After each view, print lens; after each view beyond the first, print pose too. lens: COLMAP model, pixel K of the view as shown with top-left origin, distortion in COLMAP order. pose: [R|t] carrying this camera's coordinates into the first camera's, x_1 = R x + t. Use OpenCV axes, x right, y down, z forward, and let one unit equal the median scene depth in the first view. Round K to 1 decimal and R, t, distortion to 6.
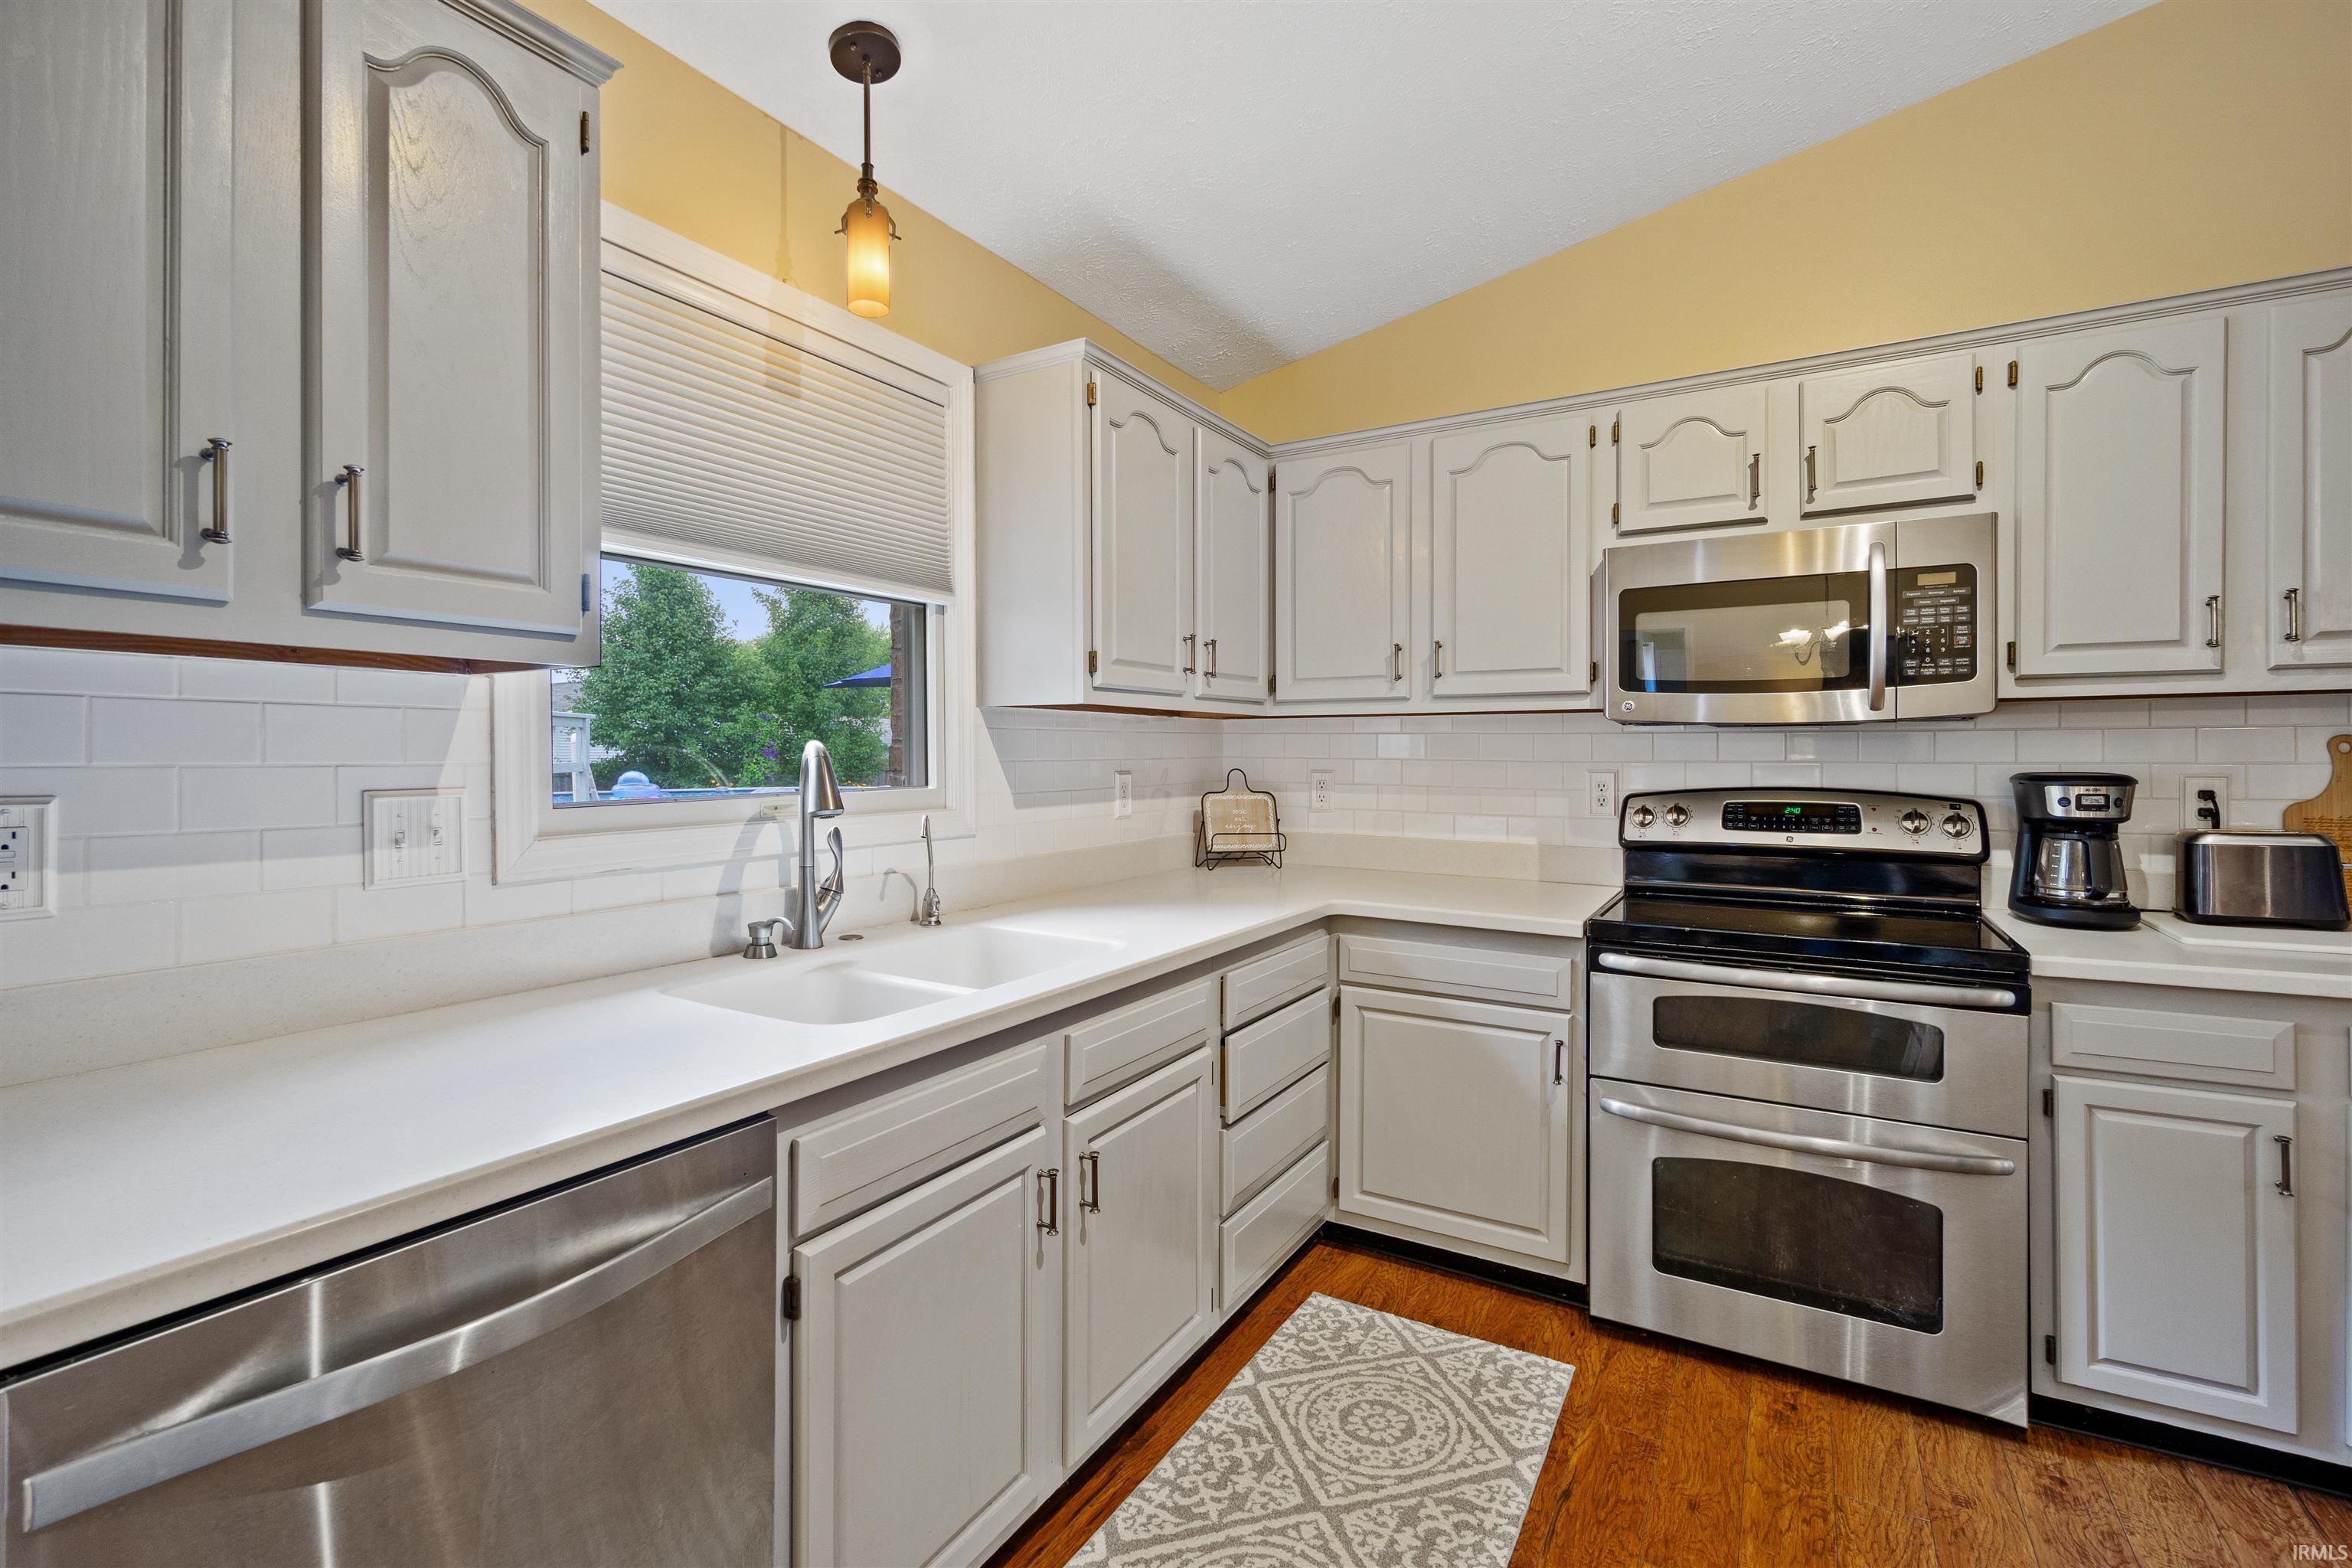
lens RADIAL K [[1064.5, 0, 1172.1], [0, 1064.5, 762.7], [0, 0, 1]] dist [0.007451, -0.001867]
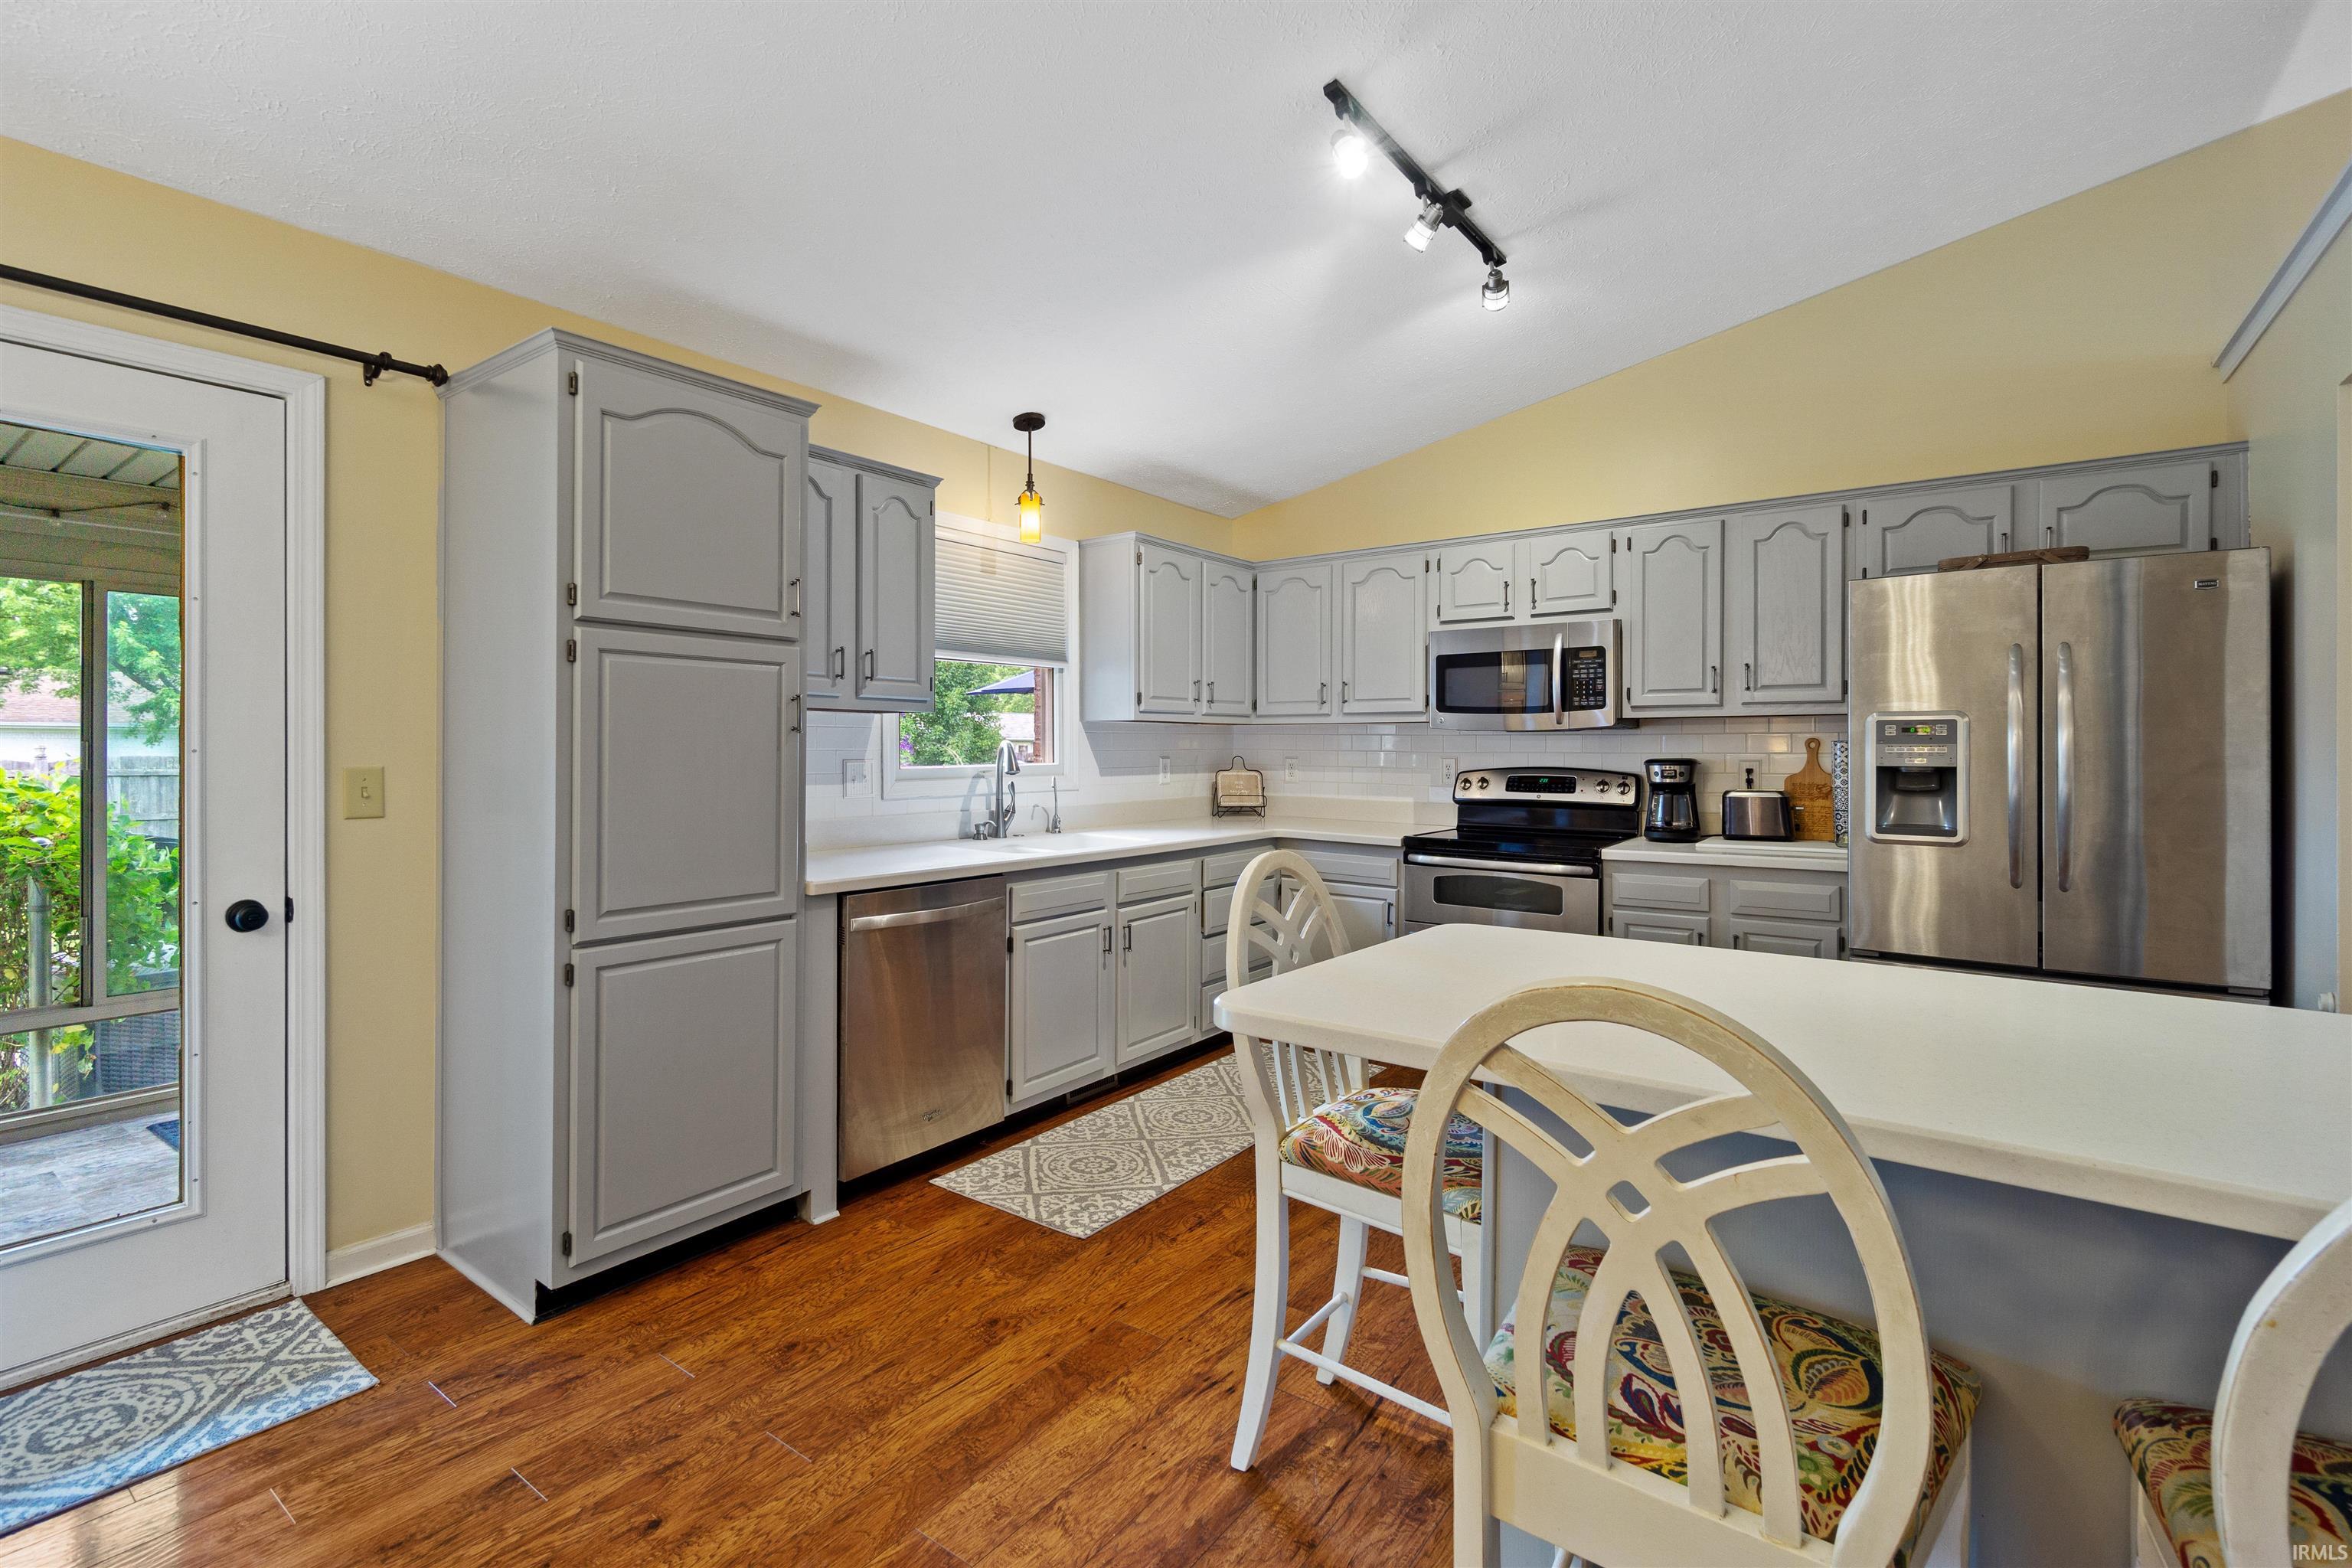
lens RADIAL K [[1064.5, 0, 1163.1], [0, 1064.5, 753.8], [0, 0, 1]] dist [0.007451, -0.001867]
pose [[0.994147, 0.003907, -0.107964, 0.178121], [-0.004066, 0.999991, -0.001251, 0.007420], [0.107959, 0.001683, 0.994154, -0.912880]]
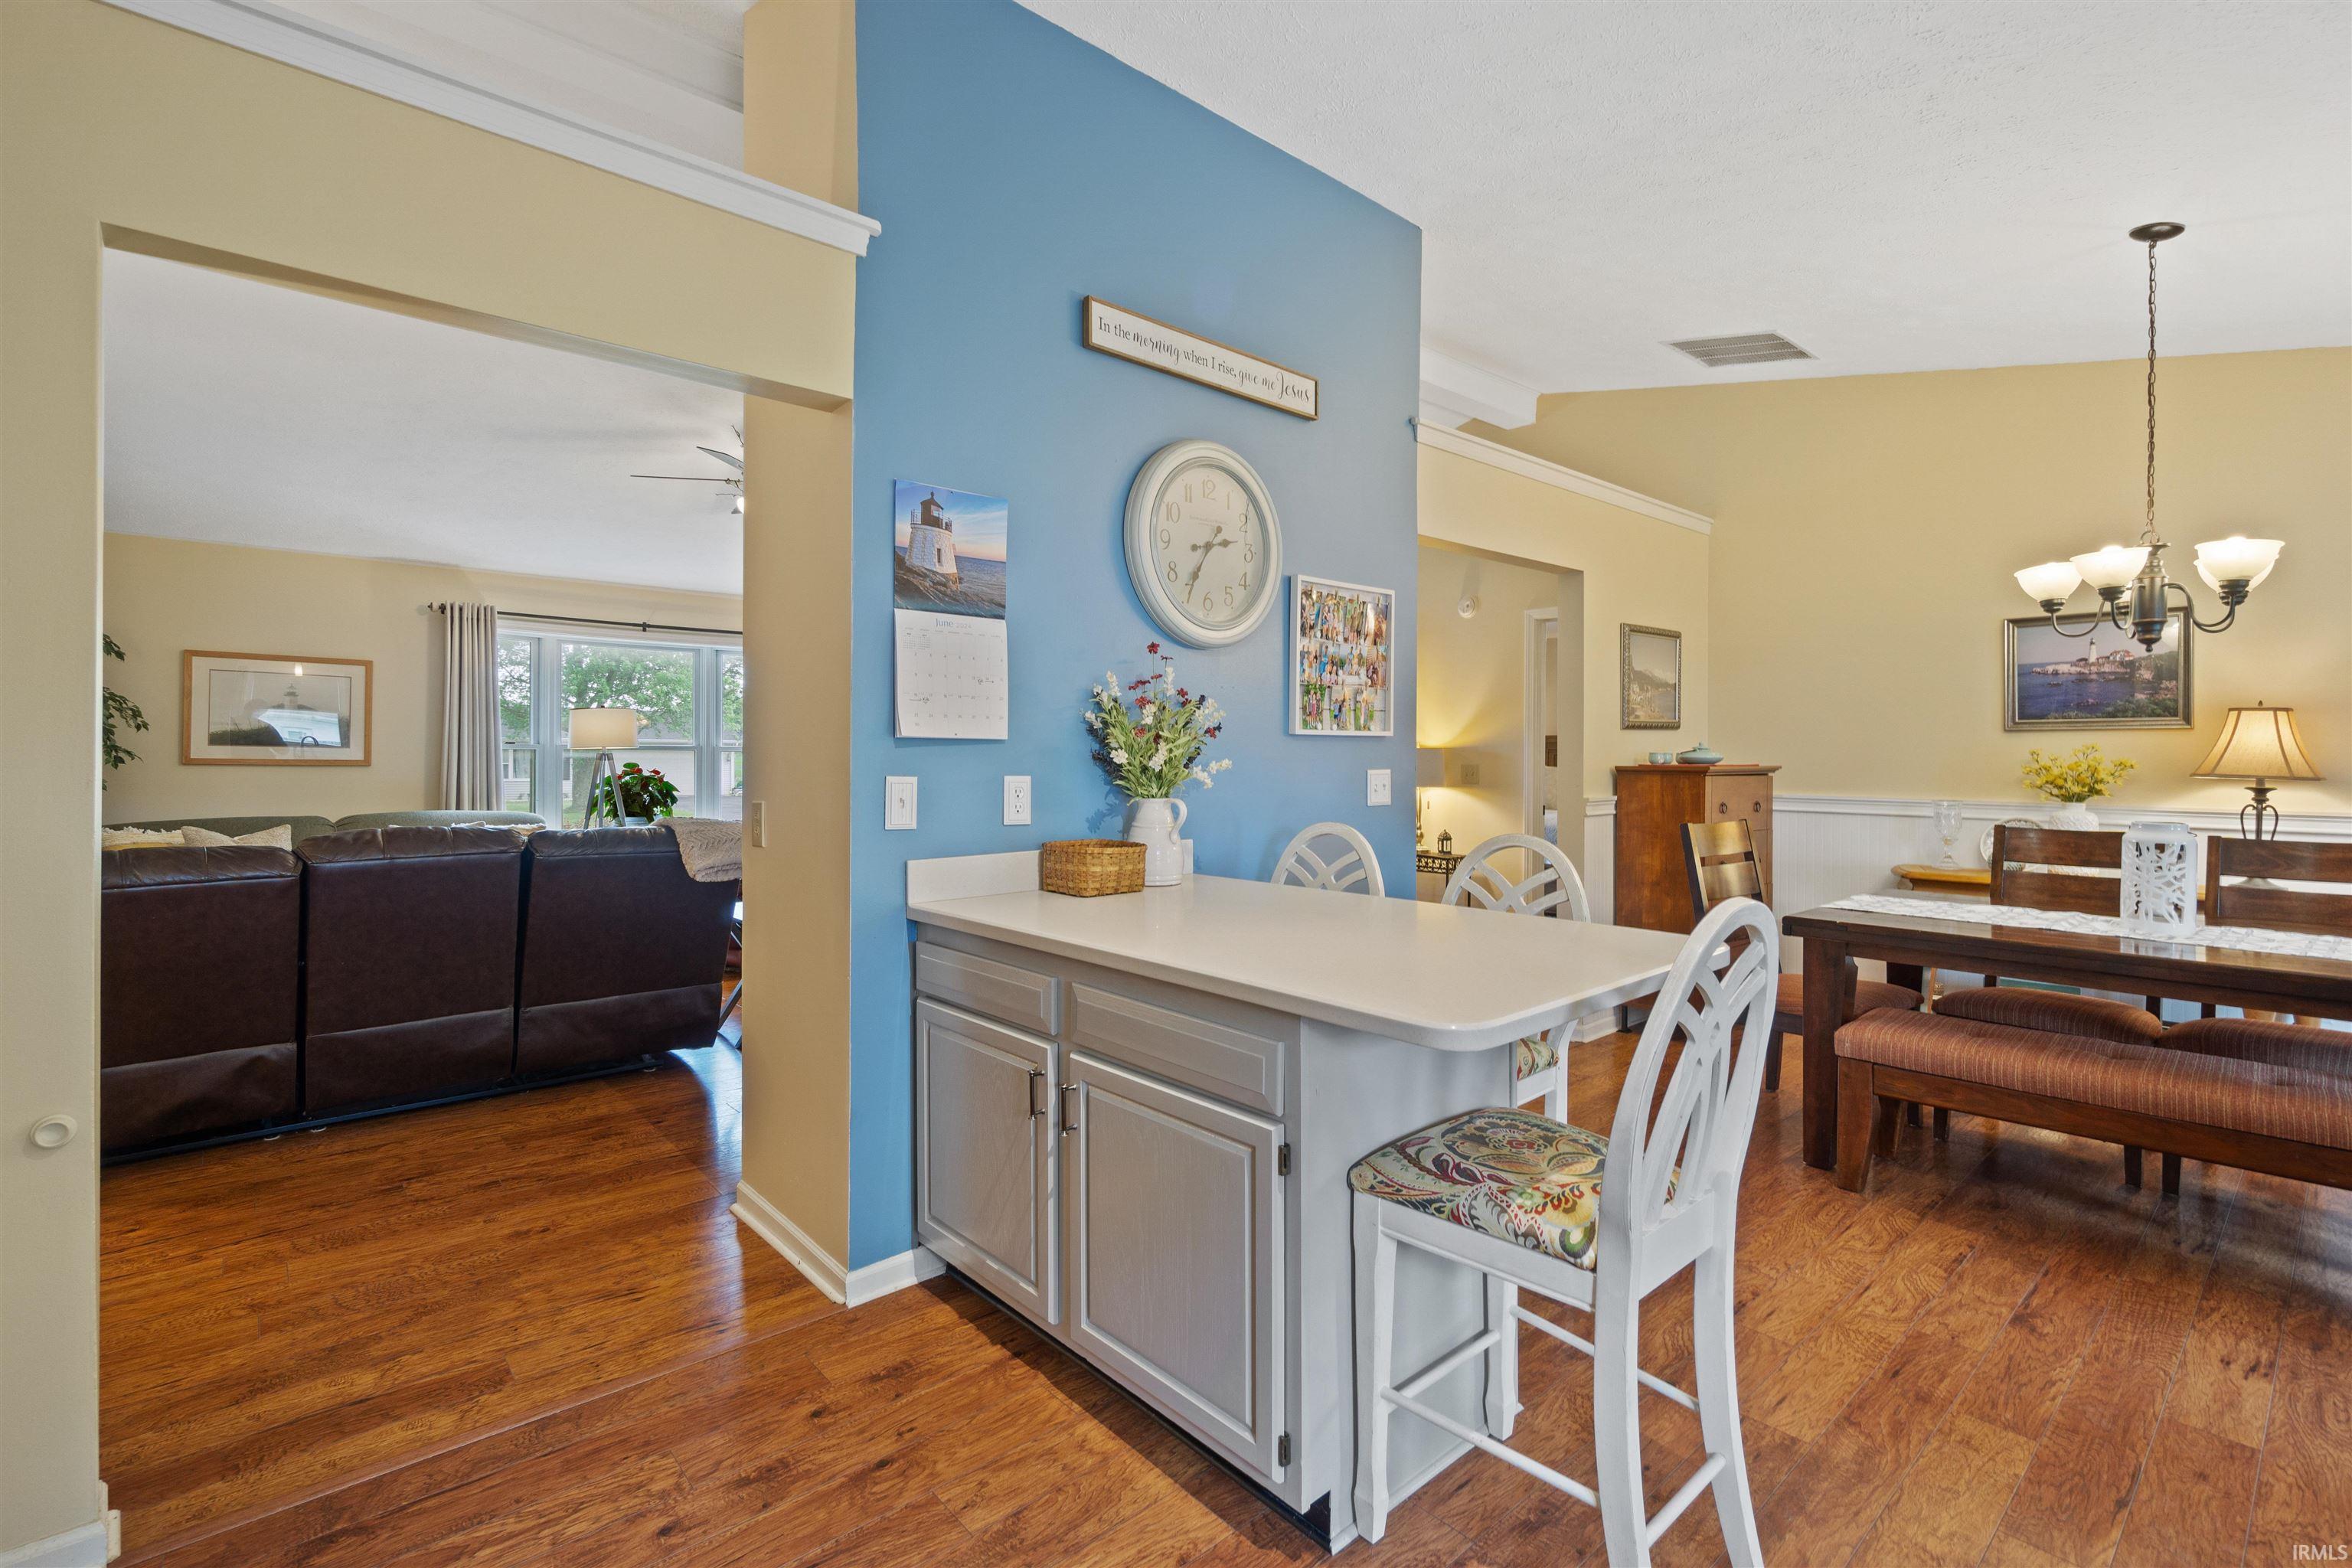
lens RADIAL K [[1064.5, 0, 1160.7], [0, 1064.5, 763.3], [0, 0, 1]] dist [0.007451, -0.001867]
pose [[-0.948775, -0.004351, 0.315923, 0.305615], [0.000106, 0.999901, 0.014090, -0.002656], [-0.315953, 0.013401, -0.948680, 0.719540]]
